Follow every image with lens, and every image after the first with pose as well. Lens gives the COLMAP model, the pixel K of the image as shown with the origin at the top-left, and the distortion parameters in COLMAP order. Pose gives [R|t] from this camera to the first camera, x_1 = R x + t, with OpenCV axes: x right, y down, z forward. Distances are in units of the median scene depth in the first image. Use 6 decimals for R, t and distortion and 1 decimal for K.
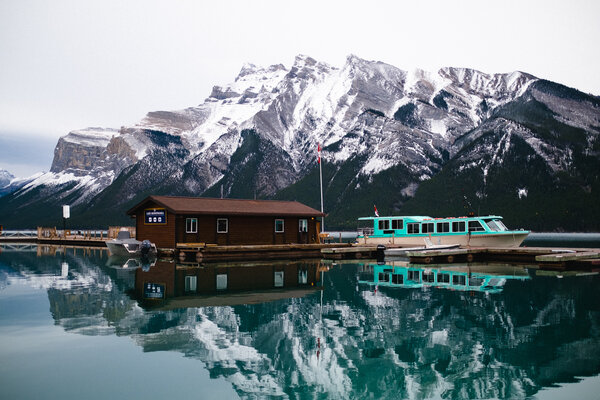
lens RADIAL K [[605.5, 0, 298.9], [0, 605.5, 201.5], [0, 0, 1]] dist [0.004167, 0.000000]
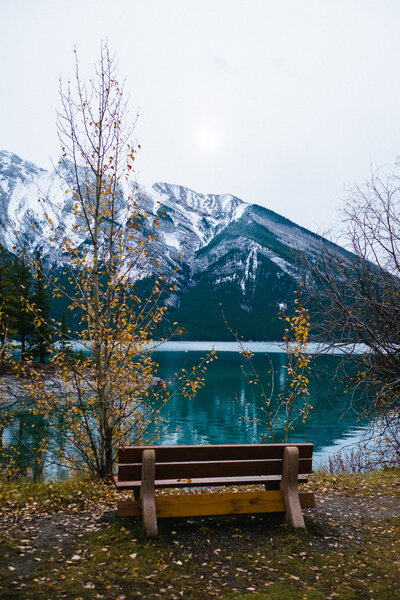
lens RADIAL K [[605.5, 0, 197.4], [0, 605.5, 297.0], [0, 0, 1]] dist [0.004167, 0.000000]
pose [[0.899935, 0.029340, 0.435035, -0.169463], [-0.022072, 0.999520, -0.021751, -0.002494], [-0.435465, 0.009972, 0.900151, 0.034250]]
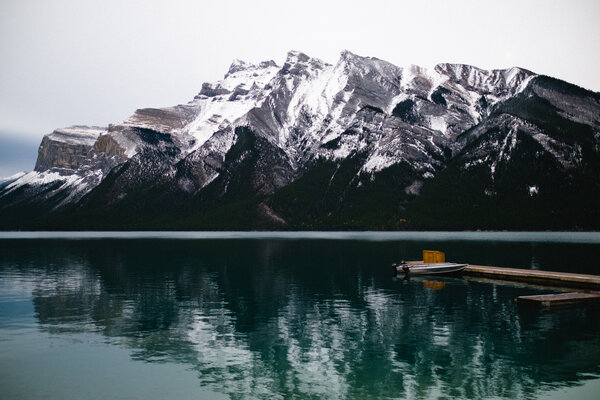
lens RADIAL K [[605.5, 0, 299.3], [0, 605.5, 202.5], [0, 0, 1]] dist [0.004167, 0.000000]
pose [[0.999566, -0.004592, 0.029100, -0.021776], [0.004514, 0.999986, 0.002753, 0.000589], [-0.029113, -0.002620, 0.999573, 0.025656]]
